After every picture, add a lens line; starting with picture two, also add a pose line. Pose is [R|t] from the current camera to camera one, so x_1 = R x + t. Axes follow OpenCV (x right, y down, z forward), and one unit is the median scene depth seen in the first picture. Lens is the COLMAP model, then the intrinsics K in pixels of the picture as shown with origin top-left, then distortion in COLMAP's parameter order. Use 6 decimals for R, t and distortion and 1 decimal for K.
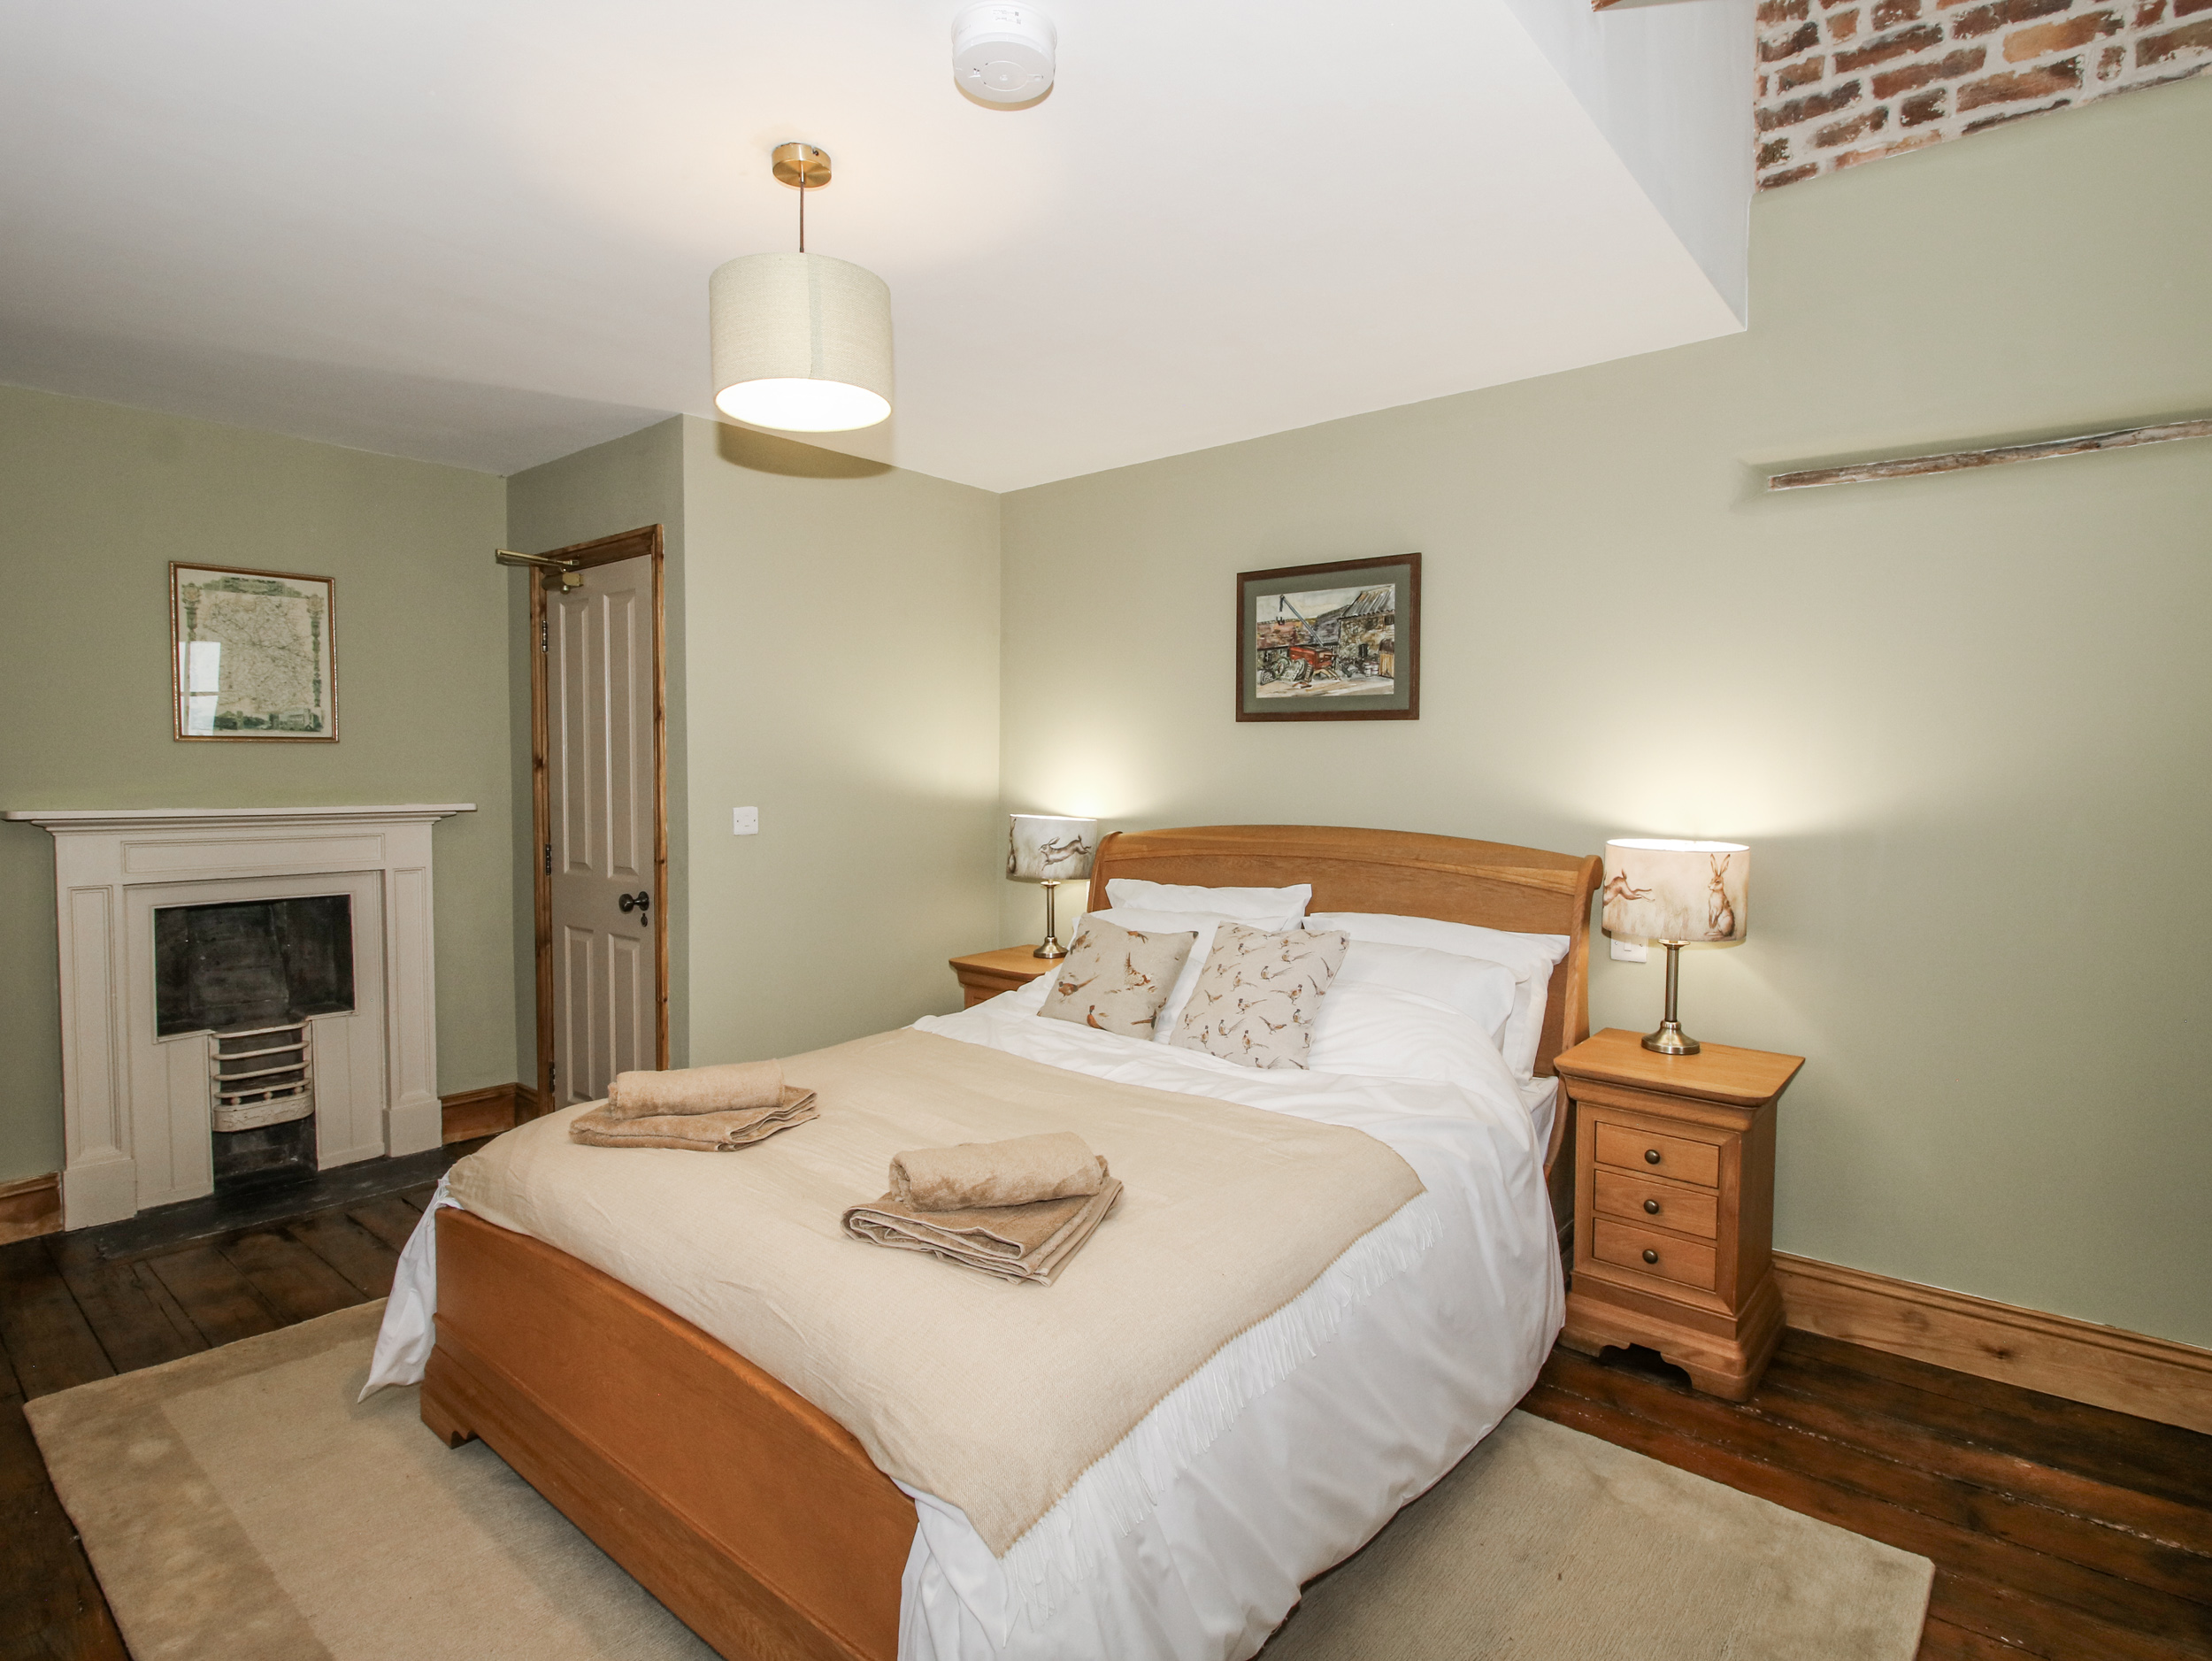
lens RADIAL K [[1177.6, 0, 1109.9], [0, 1177.6, 821.9], [0, 0, 1]] dist [0.000583, -0.001366]
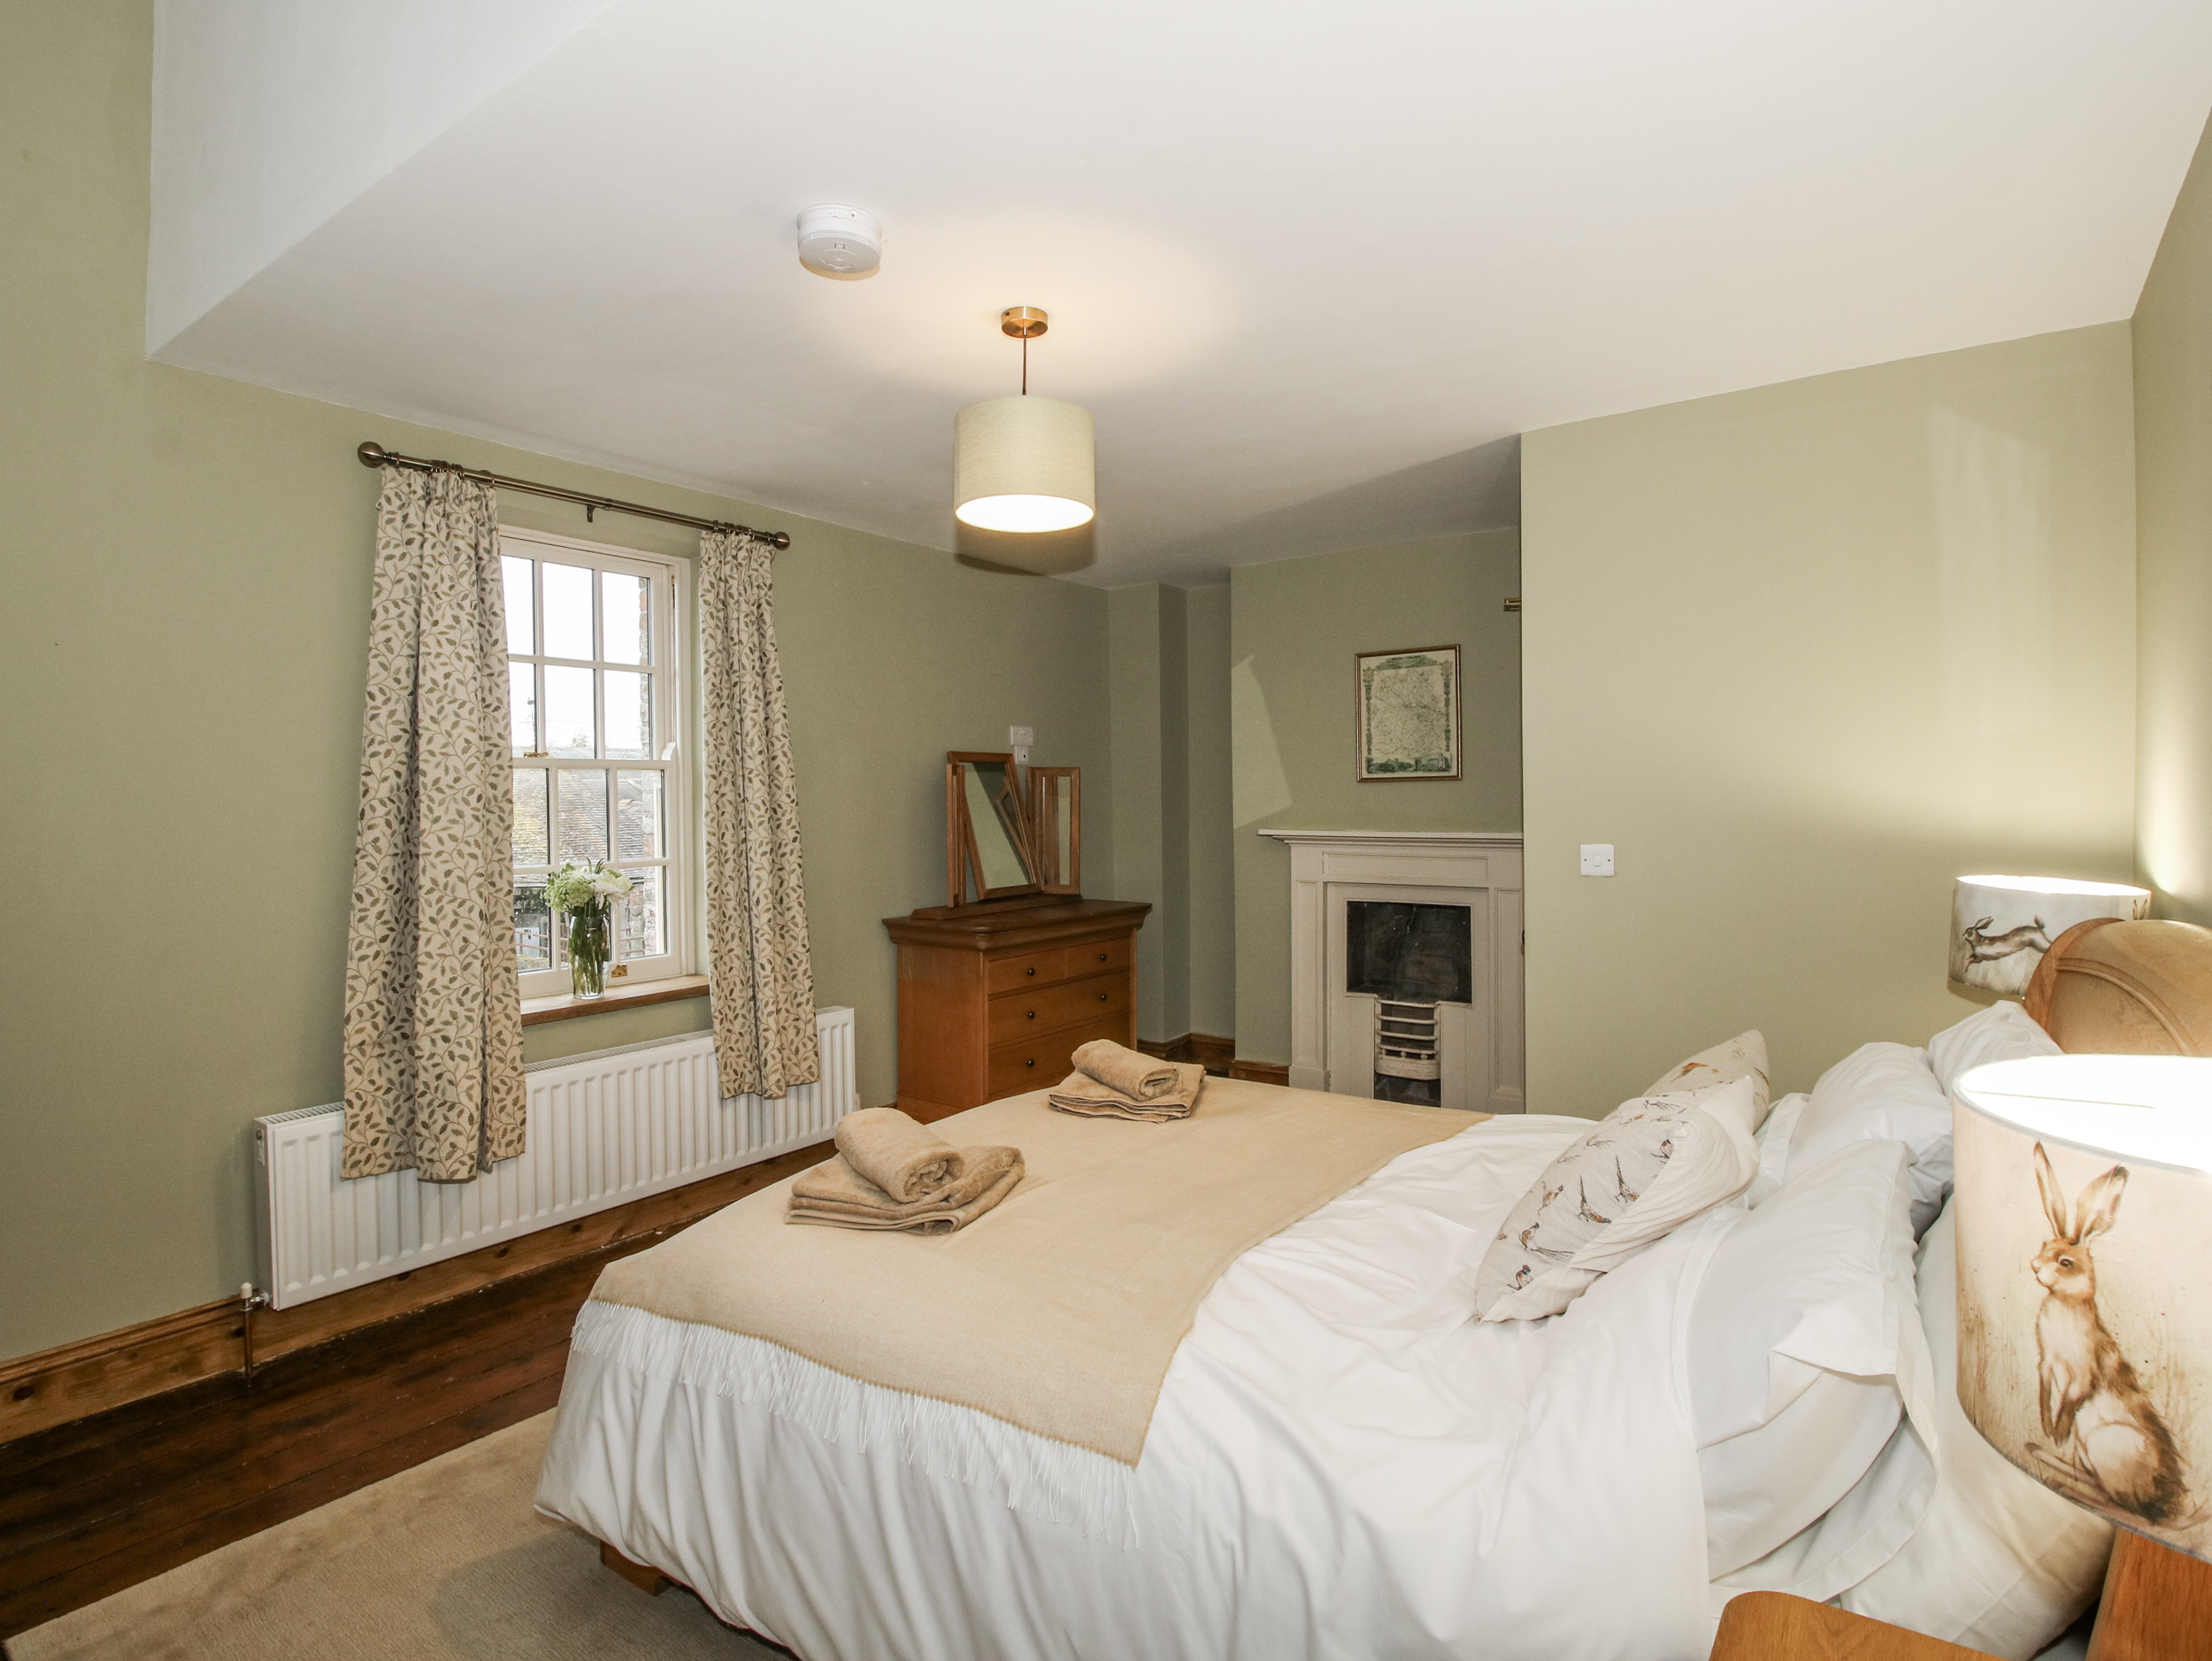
lens RADIAL K [[1177.6, 0, 1109.8], [0, 1177.6, 826.2], [0, 0, 1]] dist [0.000583, -0.001366]
pose [[0.083196, 0.020183, -0.996329, 0.539178], [-0.036651, 0.999180, 0.017181, -0.028078], [0.995859, 0.035087, 0.083868, 0.557792]]
